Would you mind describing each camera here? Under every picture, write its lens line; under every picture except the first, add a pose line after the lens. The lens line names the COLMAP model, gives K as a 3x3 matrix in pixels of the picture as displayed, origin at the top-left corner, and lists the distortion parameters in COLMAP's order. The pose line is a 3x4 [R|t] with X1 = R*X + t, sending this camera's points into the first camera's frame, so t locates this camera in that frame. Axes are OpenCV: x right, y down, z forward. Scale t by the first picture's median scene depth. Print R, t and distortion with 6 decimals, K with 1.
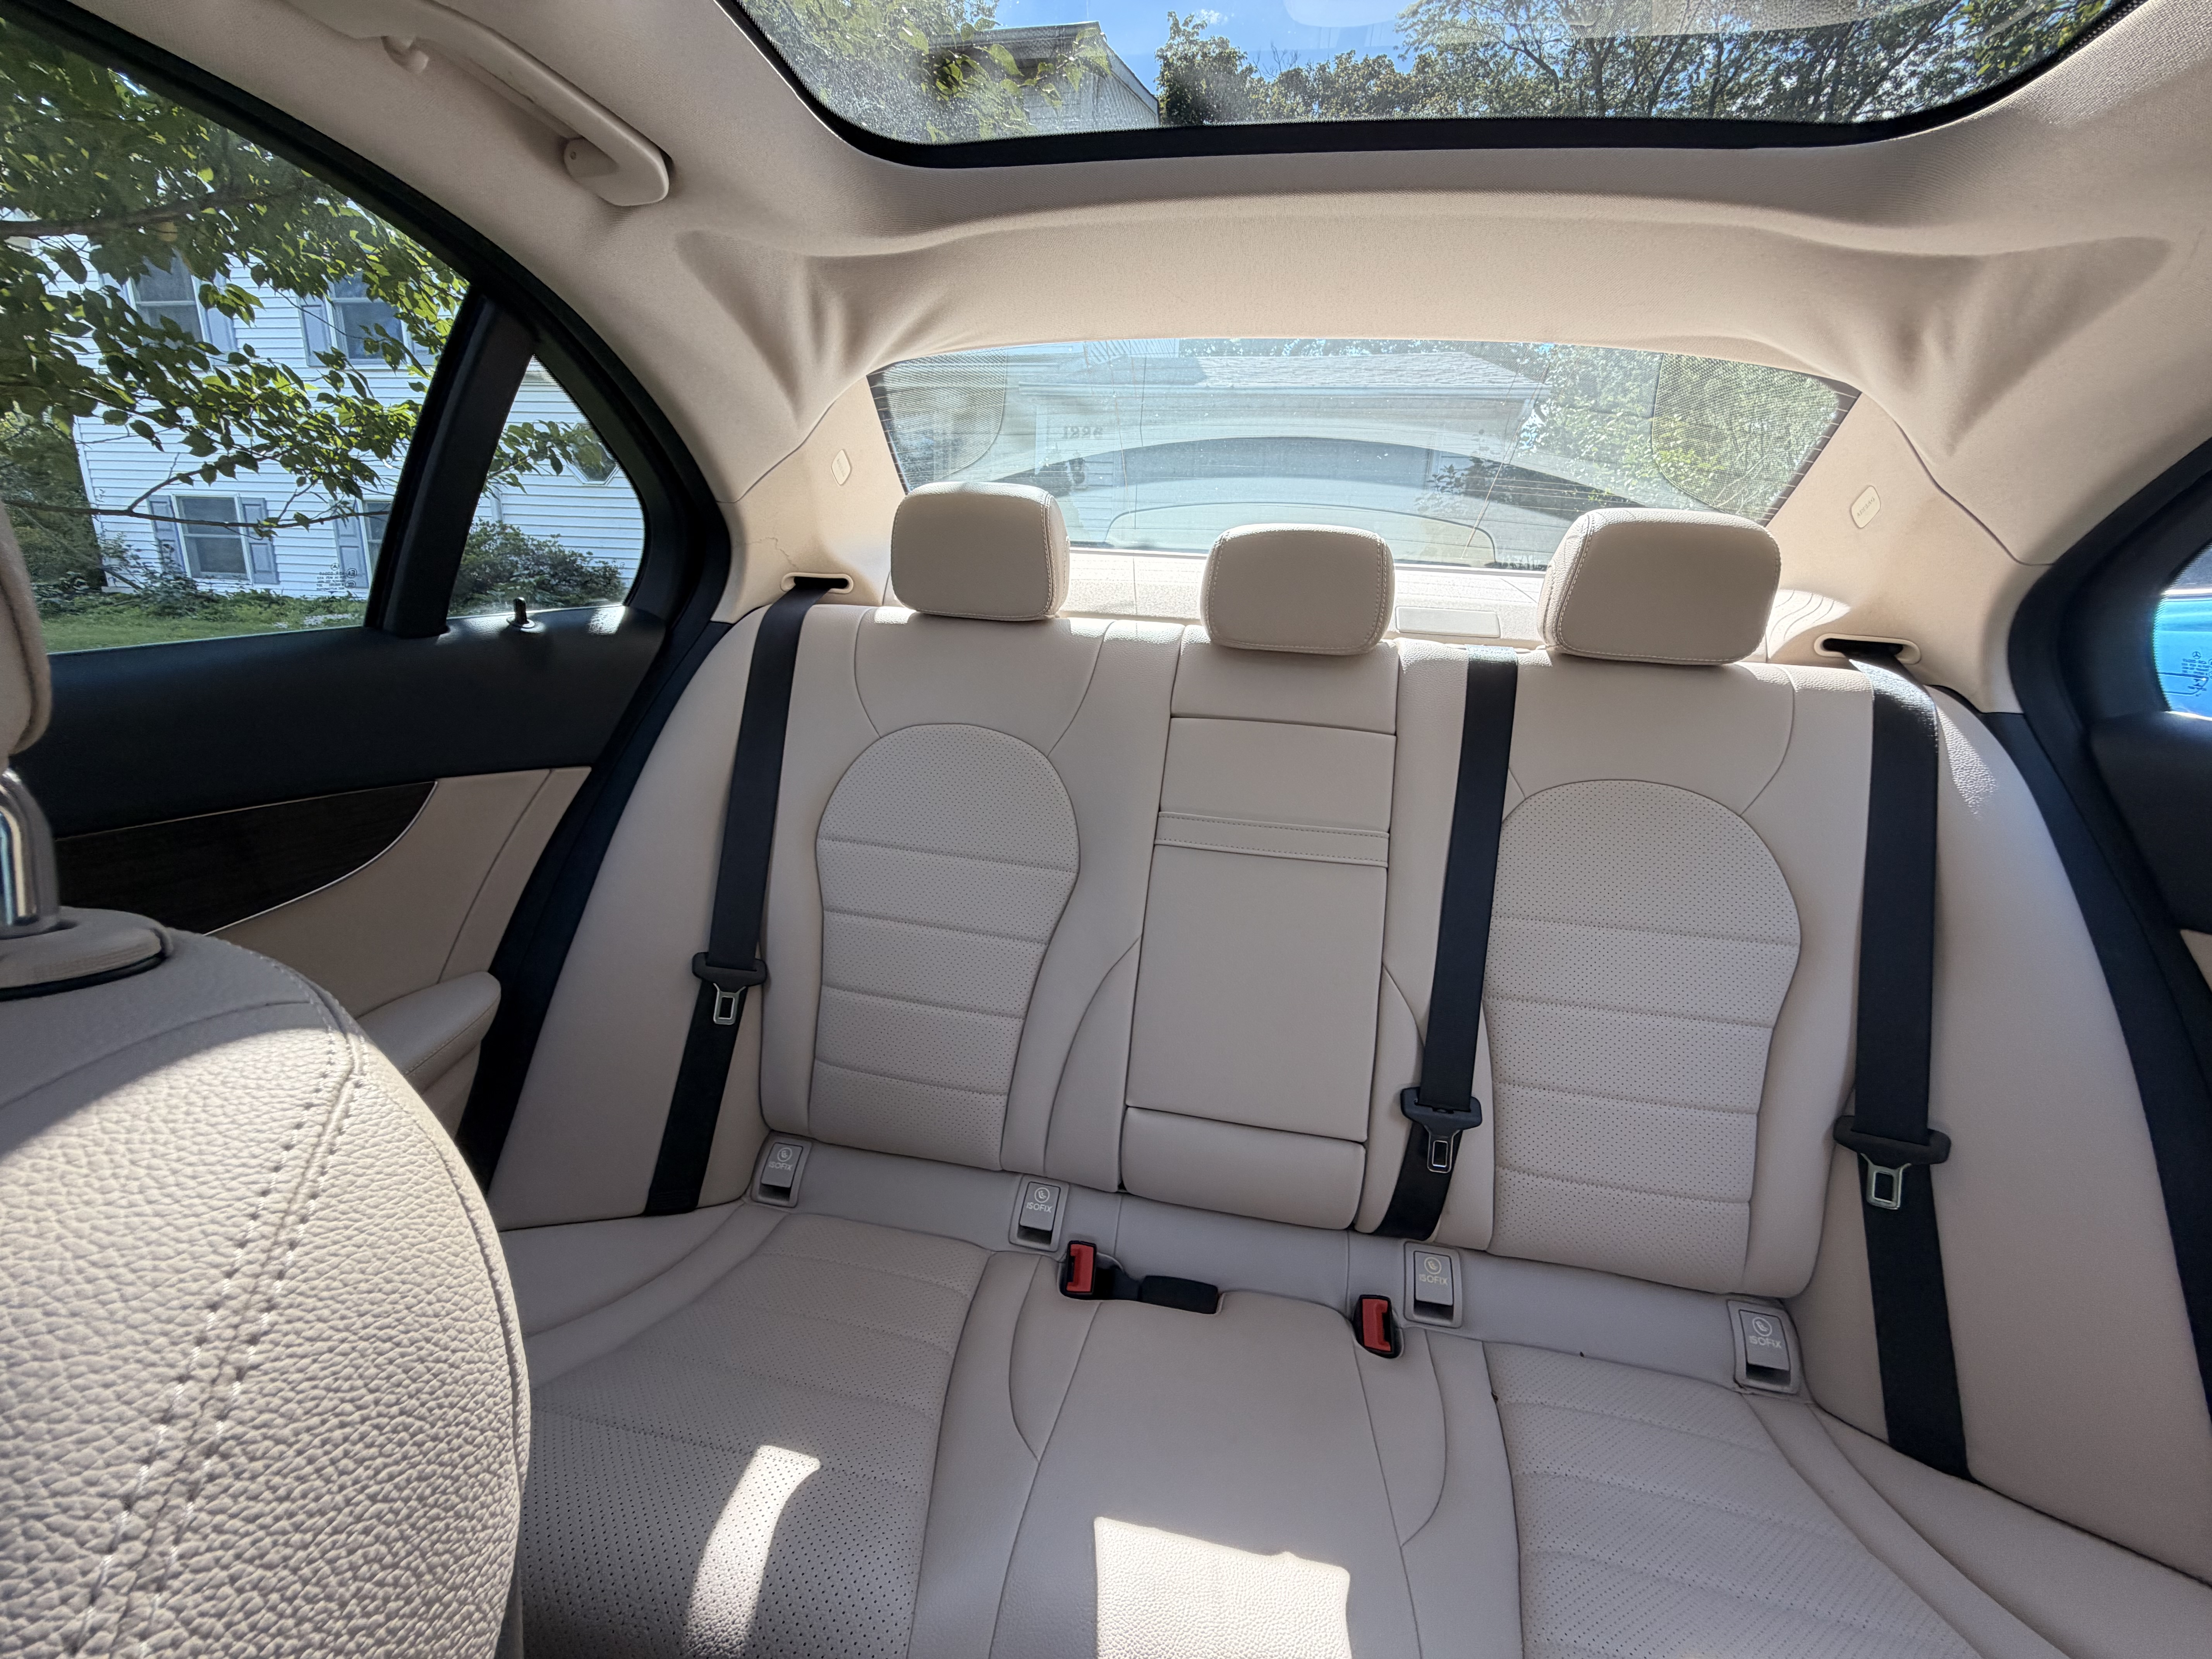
lens RADIAL K [[891.4, 0, 1102.3], [0, 891.4, 831.7], [0, 0, 1]] dist [0.002470, 0.000172]
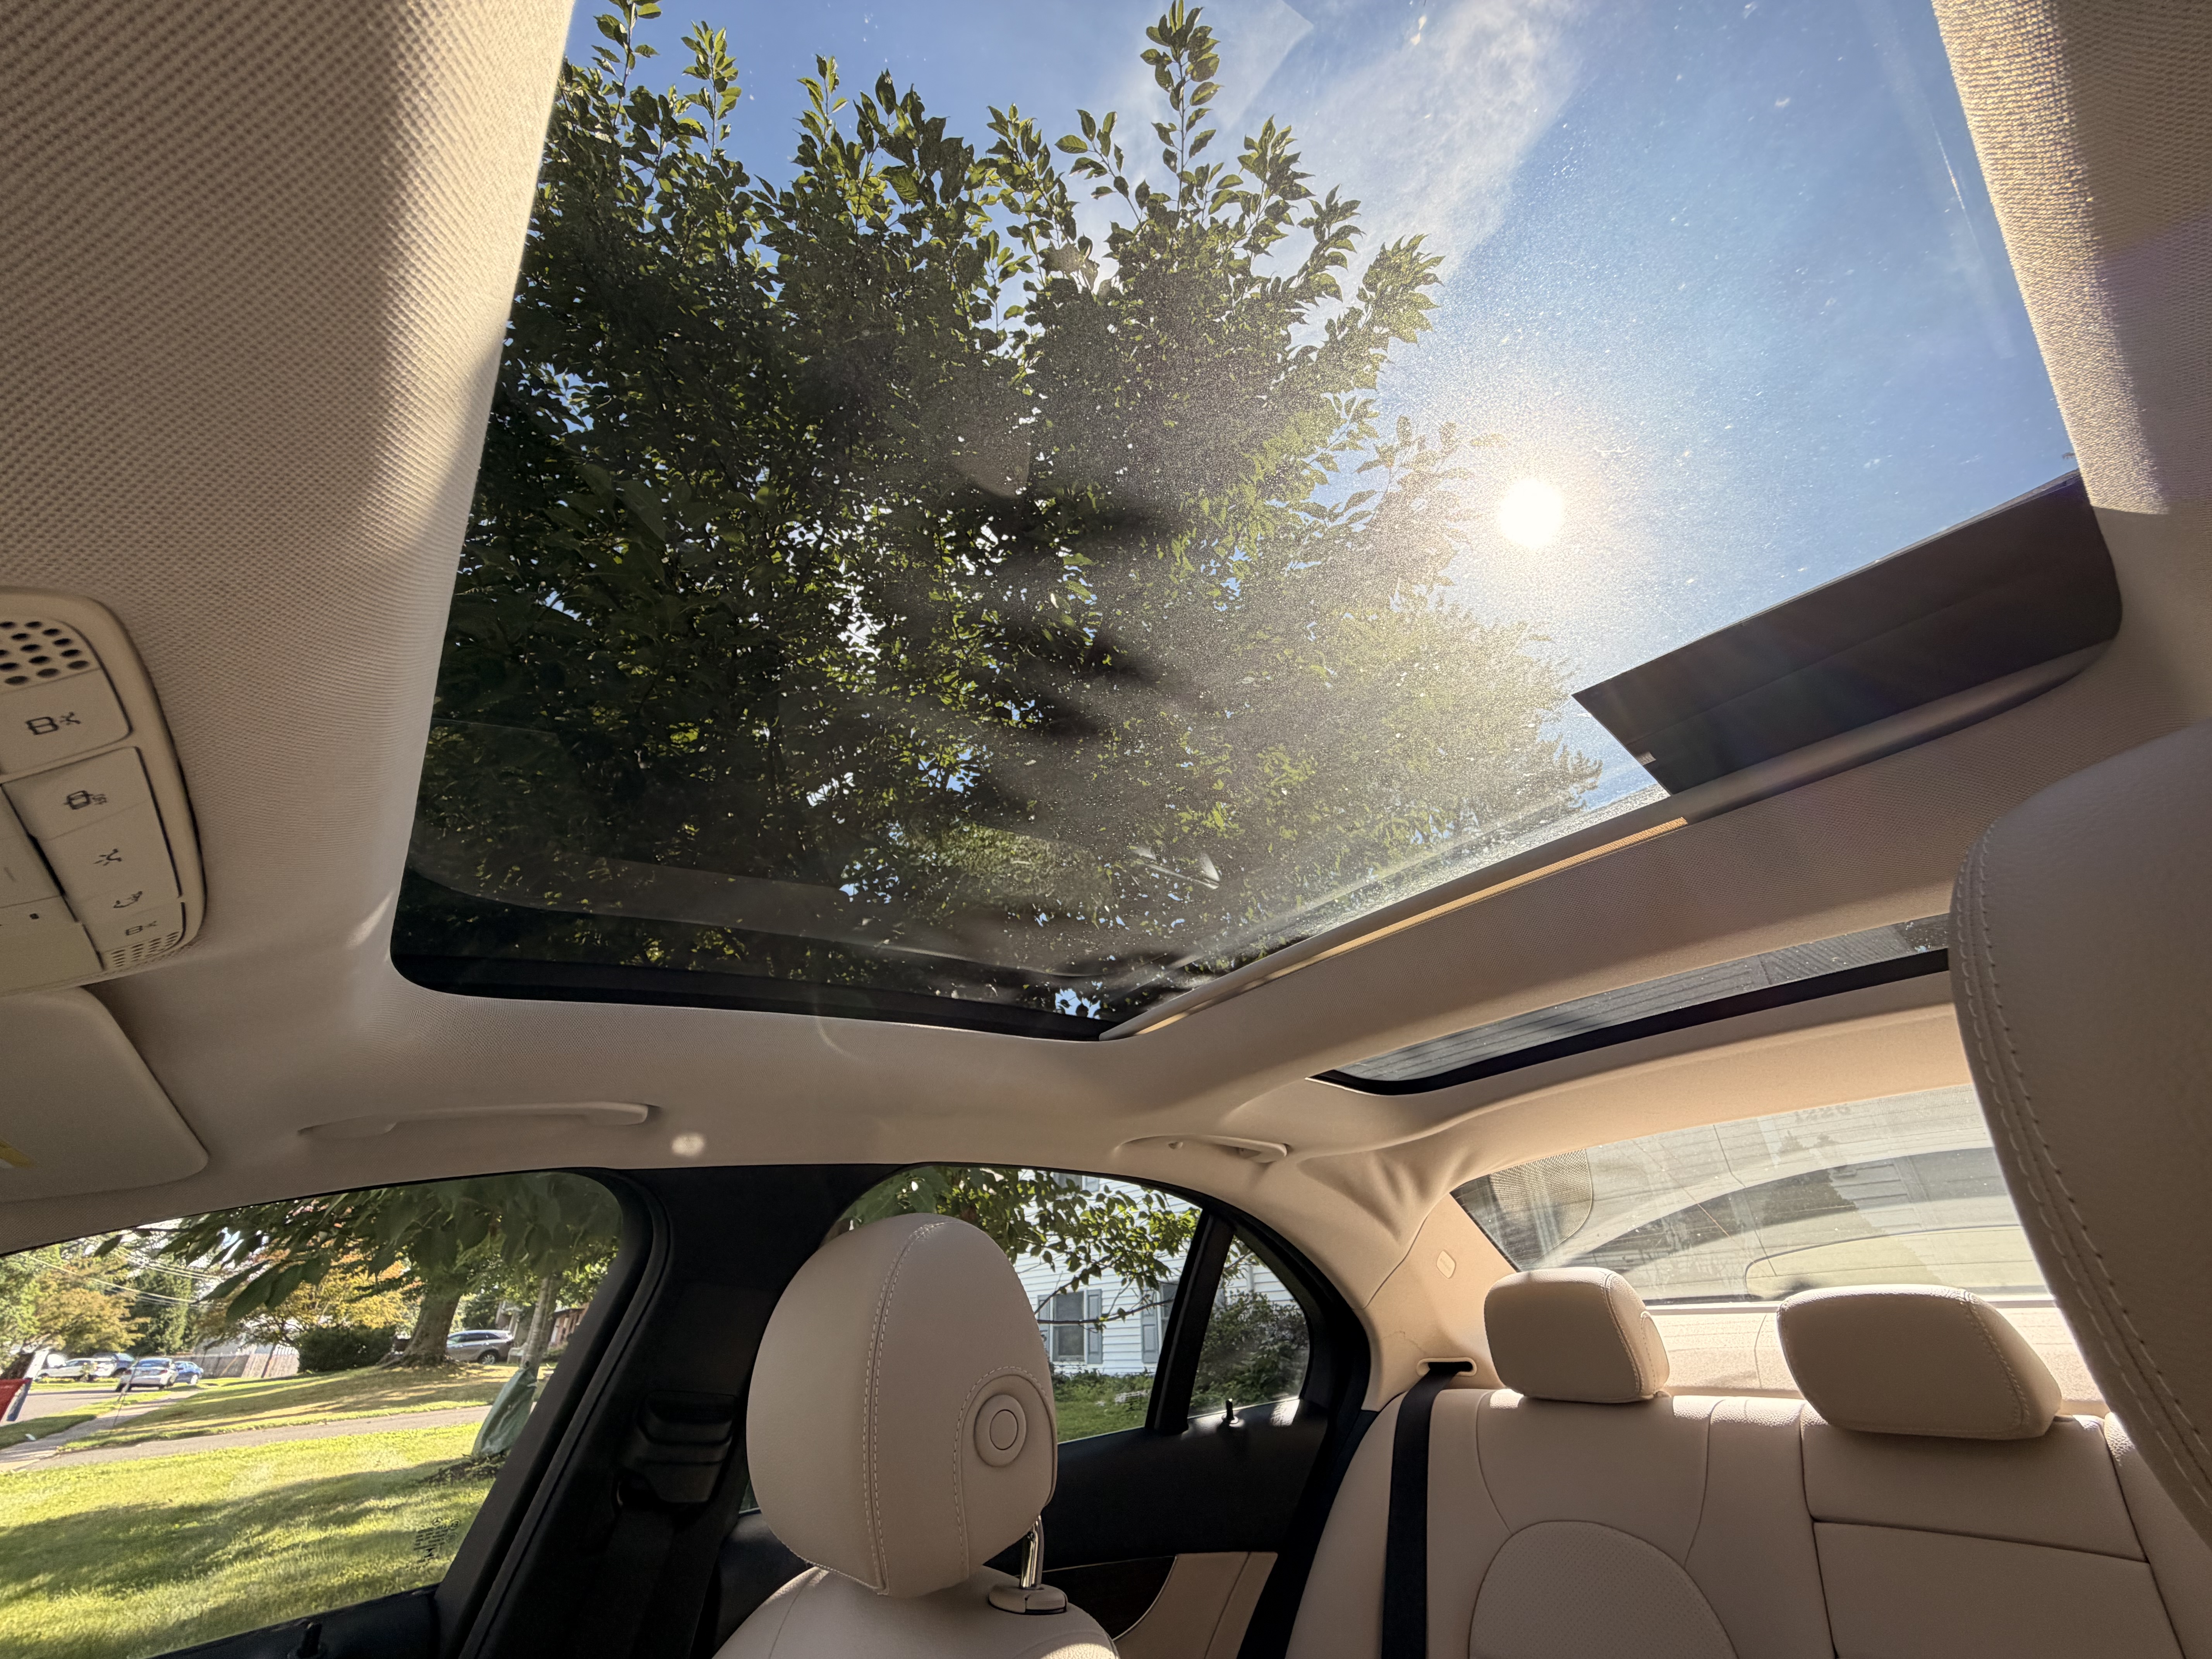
lens RADIAL K [[891.4, 0, 1101.8], [0, 891.4, 823.6], [0, 0, 1]] dist [0.002470, 0.000172]
pose [[0.746011, -0.385906, -0.542720, 0.084454], [-0.110696, 0.731776, -0.672496, 0.013039], [0.656669, 0.561766, 0.503194, -0.097437]]
